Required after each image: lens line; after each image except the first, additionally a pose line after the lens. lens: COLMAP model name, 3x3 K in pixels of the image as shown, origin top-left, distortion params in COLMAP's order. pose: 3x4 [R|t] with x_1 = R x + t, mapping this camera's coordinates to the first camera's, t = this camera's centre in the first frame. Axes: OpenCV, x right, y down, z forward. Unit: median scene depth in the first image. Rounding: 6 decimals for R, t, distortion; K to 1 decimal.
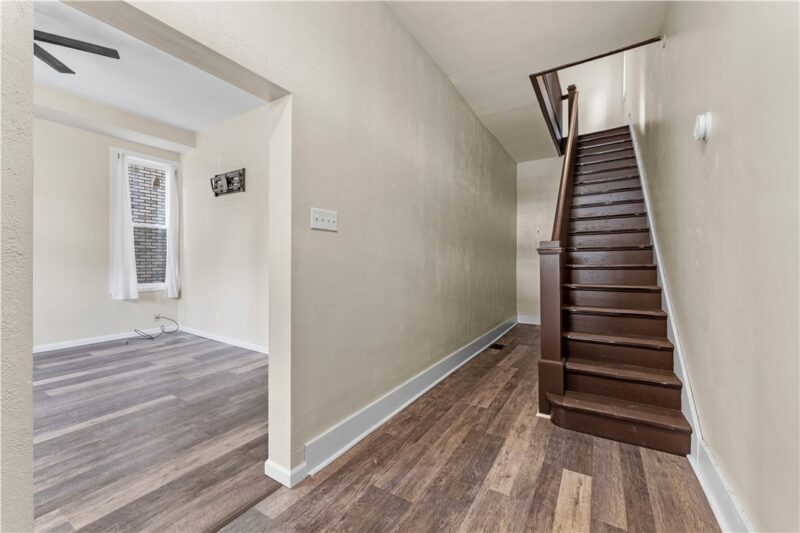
lens RADIAL K [[327.0, 0, 394.9], [0, 327.0, 263.8], [0, 0, 1]] dist [0.000382, 0.000824]
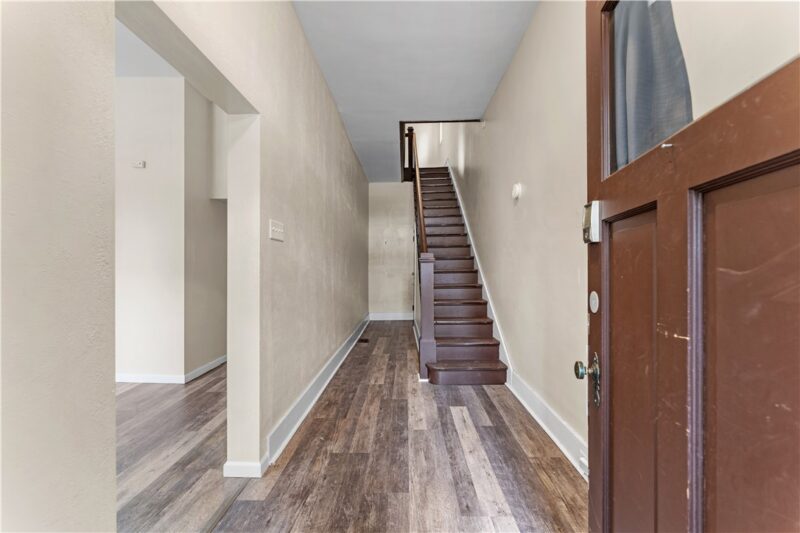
lens RADIAL K [[327.0, 0, 400.0], [0, 327.0, 271.0], [0, 0, 1]] dist [0.000382, 0.000824]
pose [[0.854487, -0.007963, 0.519412, -0.417310], [0.005526, 0.999965, 0.006240, -0.003209], [-0.519444, -0.002462, 0.854501, -0.145196]]
